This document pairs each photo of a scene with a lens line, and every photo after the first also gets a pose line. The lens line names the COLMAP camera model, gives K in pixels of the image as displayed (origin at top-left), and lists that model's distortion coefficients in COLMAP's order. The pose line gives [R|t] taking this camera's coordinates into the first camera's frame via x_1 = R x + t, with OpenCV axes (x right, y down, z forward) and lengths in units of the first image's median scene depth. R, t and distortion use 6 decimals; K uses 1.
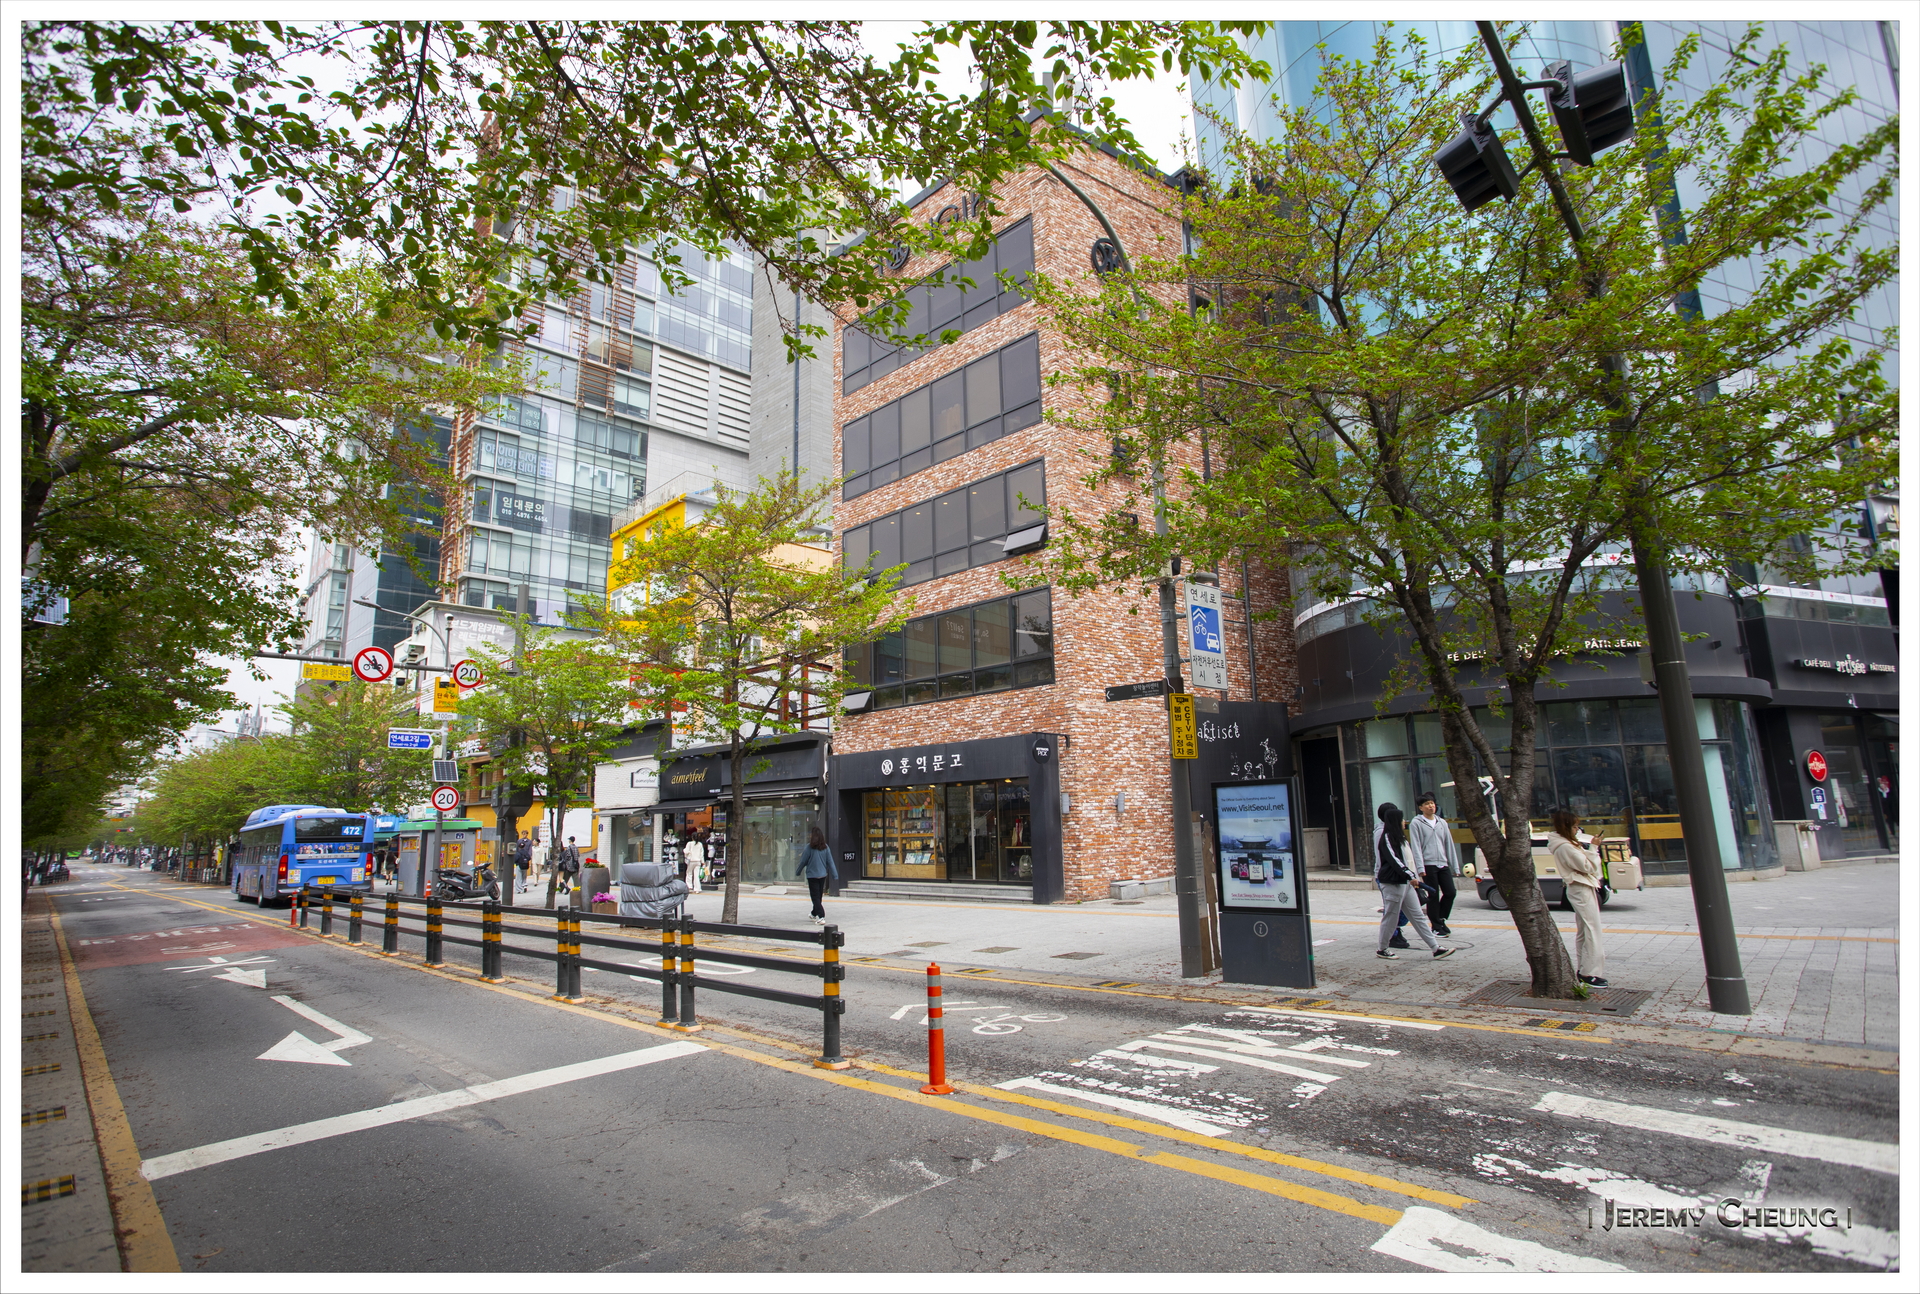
lens RADIAL K [[955.6, 0, 958.2], [0, 955.6, 630.9], [0, 0, 1]] dist [-0.055883, 0.027942]
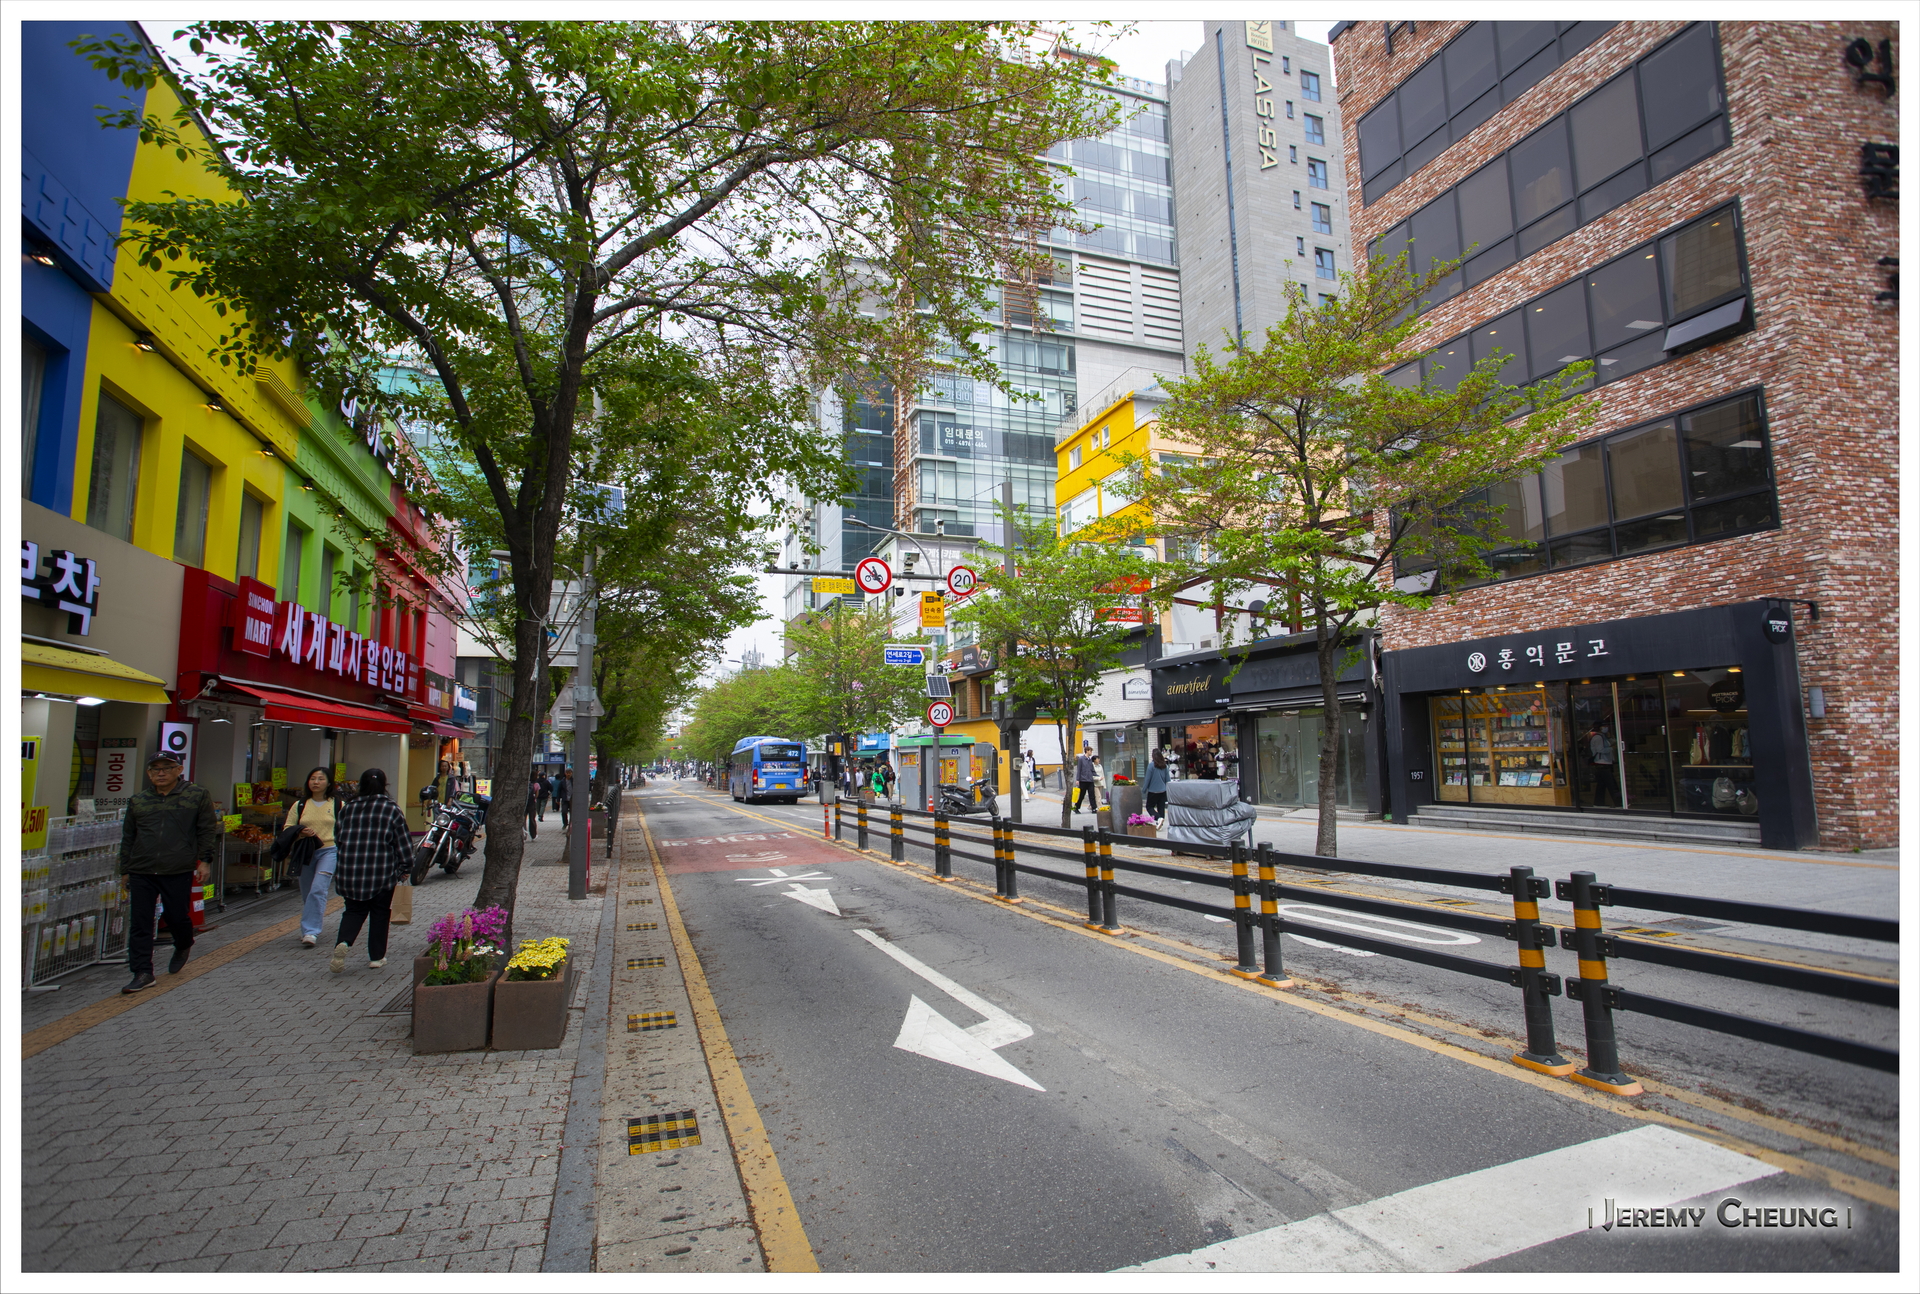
lens RADIAL K [[920.1, 0, 960.0], [0, 920.1, 647.0], [0, 0, 1]] dist [-0.076812, 0.054136]
pose [[0.914055, -0.036624, -0.403933, -0.155025], [0.074019, 0.994252, 0.077351, 0.040669], [0.398778, -0.100602, 0.911513, 0.156780]]
